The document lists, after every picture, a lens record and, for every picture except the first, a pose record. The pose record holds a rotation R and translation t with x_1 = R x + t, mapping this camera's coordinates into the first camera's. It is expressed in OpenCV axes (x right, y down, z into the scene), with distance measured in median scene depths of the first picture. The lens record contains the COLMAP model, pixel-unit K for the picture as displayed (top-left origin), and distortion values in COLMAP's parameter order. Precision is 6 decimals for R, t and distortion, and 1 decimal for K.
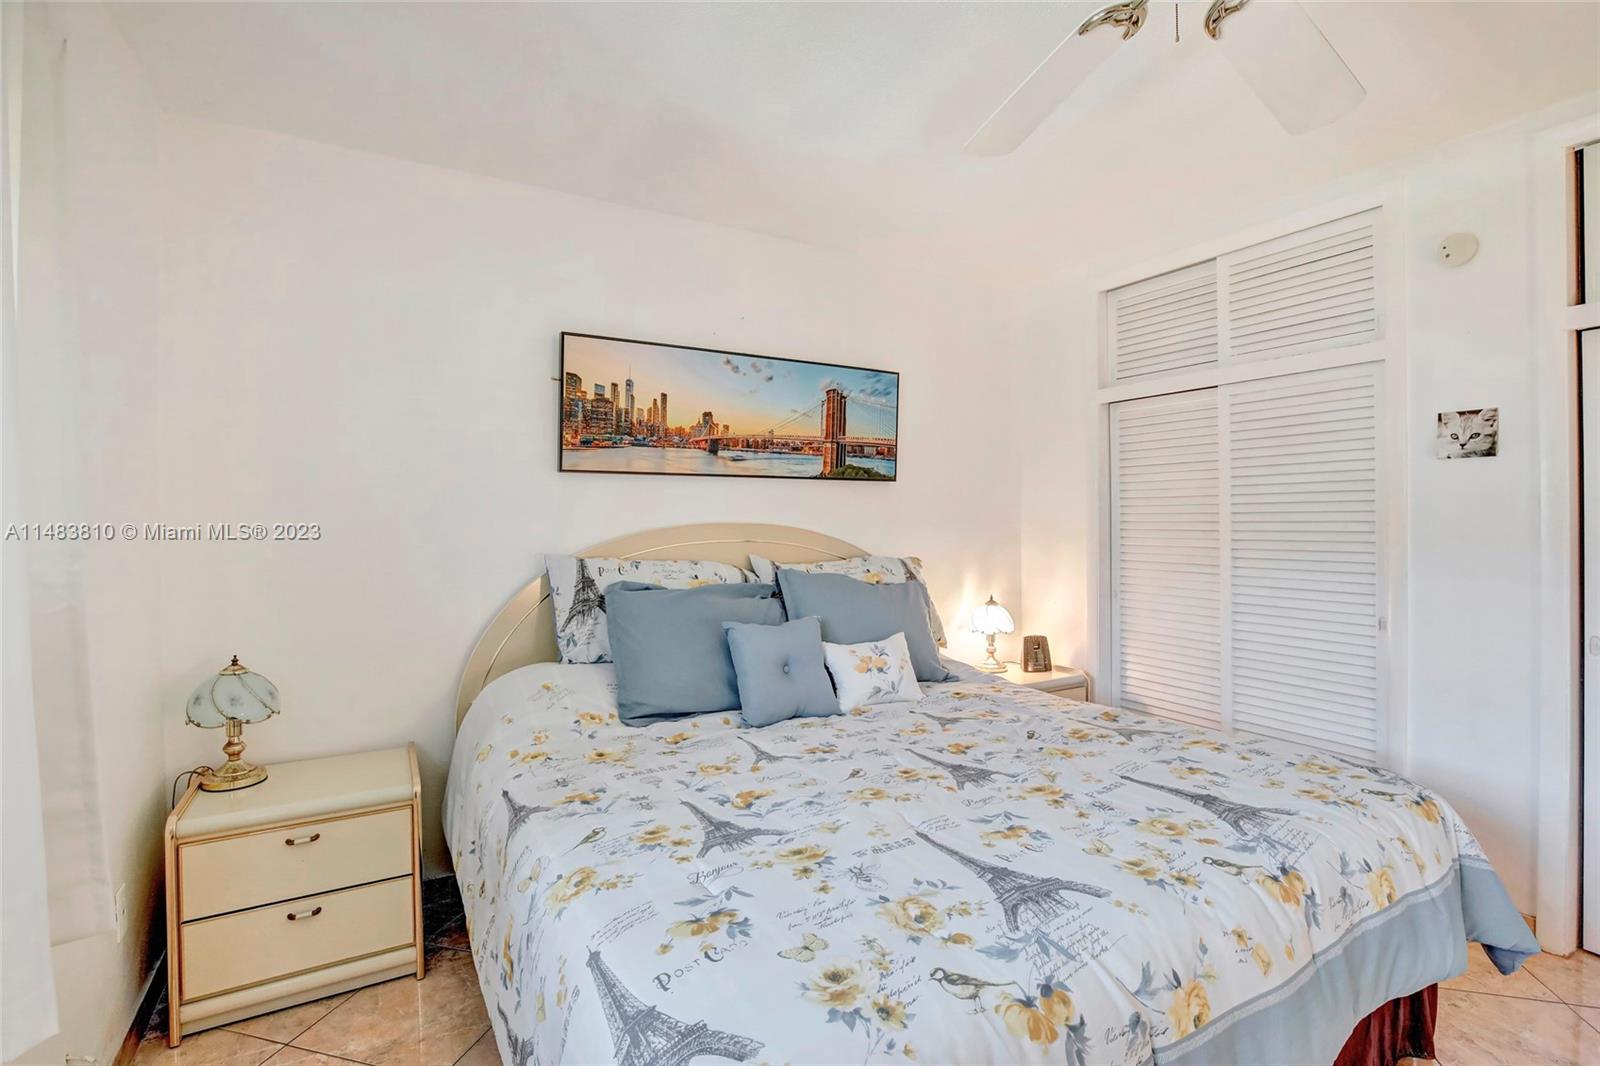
lens RADIAL K [[751.2, 0, 832.6], [0, 751.2, 541.6], [0, 0, 1]] dist [-0.021375, 0.000690]
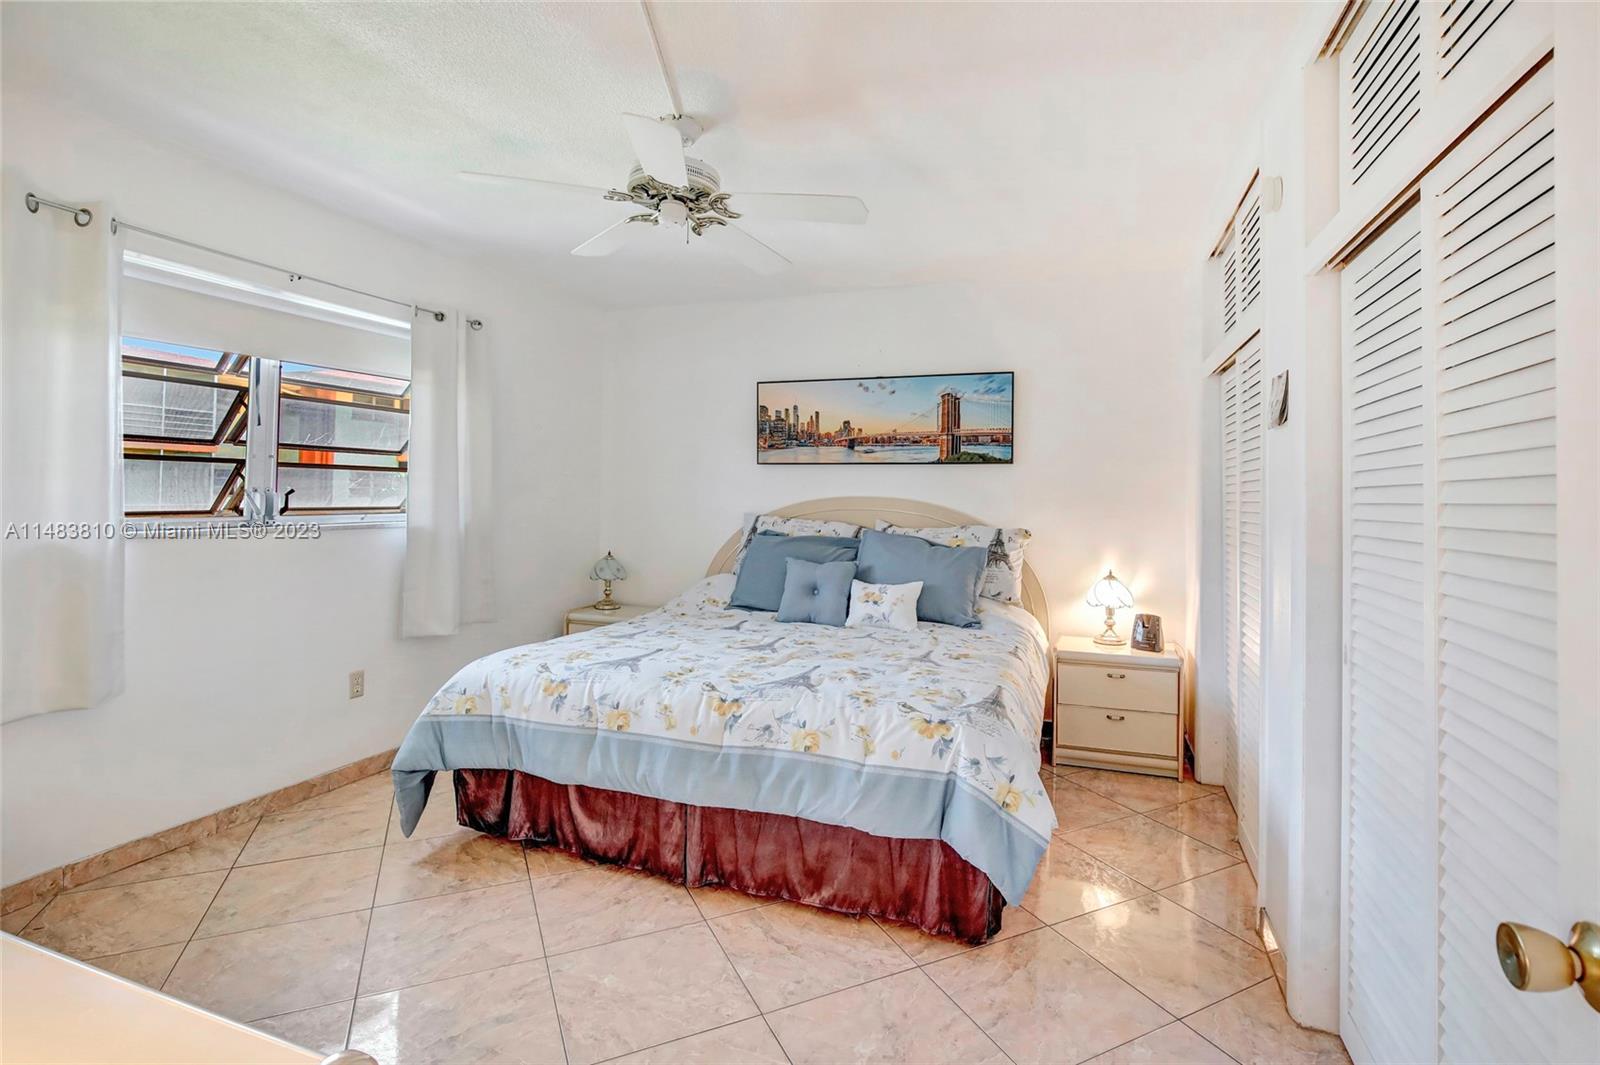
lens RADIAL K [[751.2, 0, 799.2], [0, 751.2, 492.3], [0, 0, 1]] dist [-0.021375, 0.000690]
pose [[0.628701, 0.009819, -0.777585, 0.899841], [-0.036908, 0.999170, -0.017224, -0.003696], [0.776771, 0.039528, 0.628542, 0.007644]]
